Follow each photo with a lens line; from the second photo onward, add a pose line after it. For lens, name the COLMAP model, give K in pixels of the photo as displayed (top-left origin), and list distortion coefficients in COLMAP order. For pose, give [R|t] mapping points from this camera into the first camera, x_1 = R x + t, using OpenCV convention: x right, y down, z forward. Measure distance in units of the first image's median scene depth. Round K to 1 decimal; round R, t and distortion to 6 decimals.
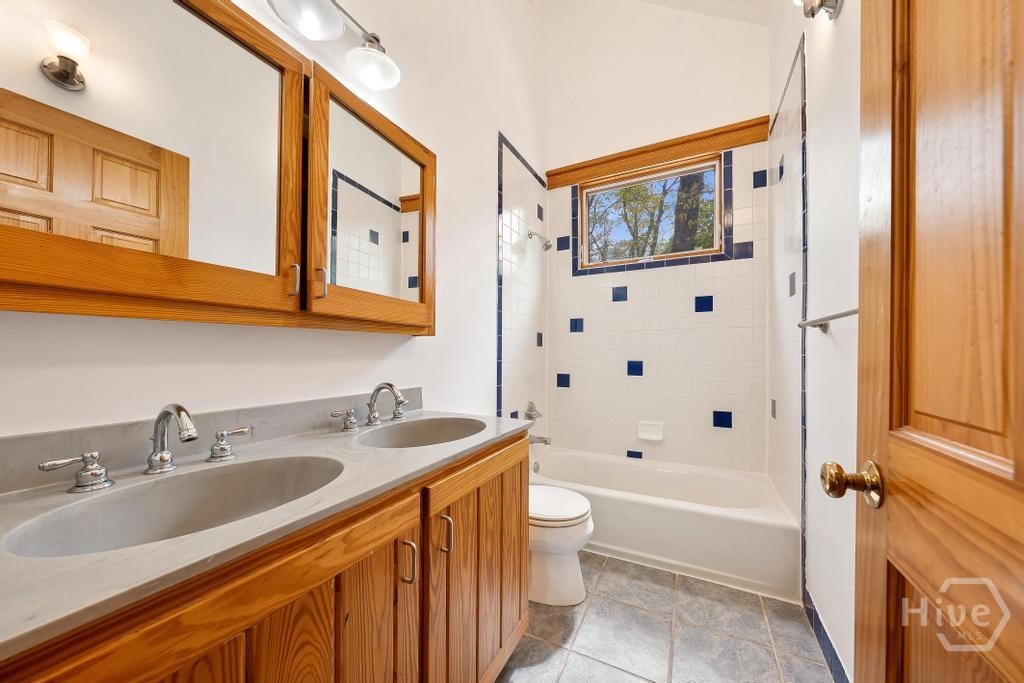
lens RADIAL K [[348.6, 0, 511.3], [0, 348.6, 350.0], [0, 0, 1]] dist [-0.002842, -0.000196]
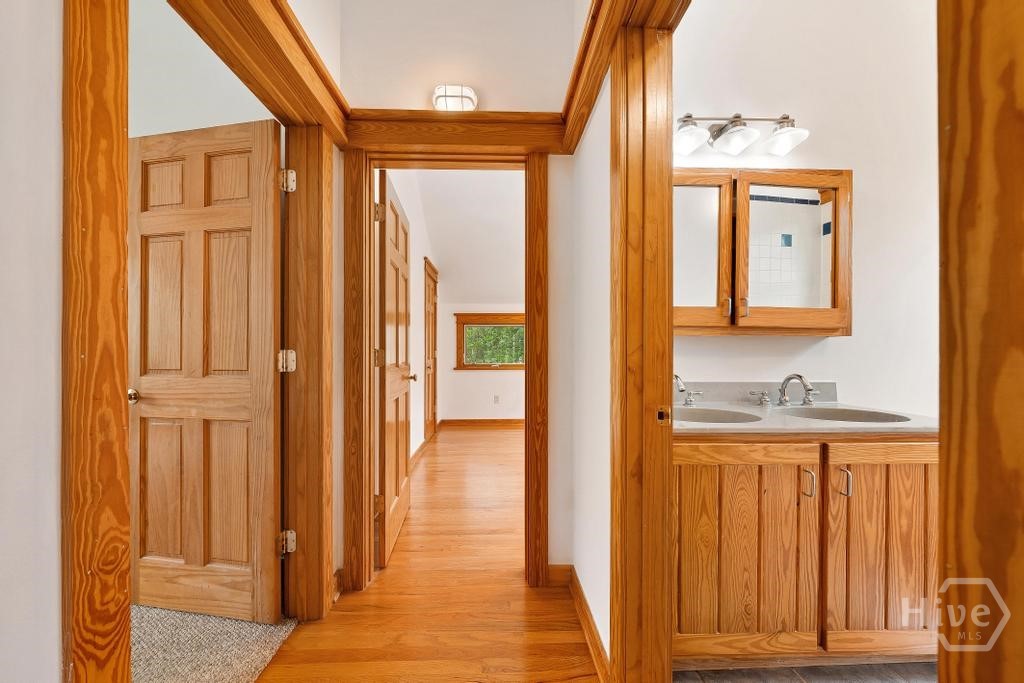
lens RADIAL K [[348.6, 0, 504.8], [0, 348.6, 352.1], [0, 0, 1]] dist [-0.002842, -0.000196]
pose [[0.488153, 0.002031, -0.872756, 0.312952], [0.003285, 0.999986, 0.004165, 0.003022], [0.872752, -0.004900, 0.488139, -0.747137]]
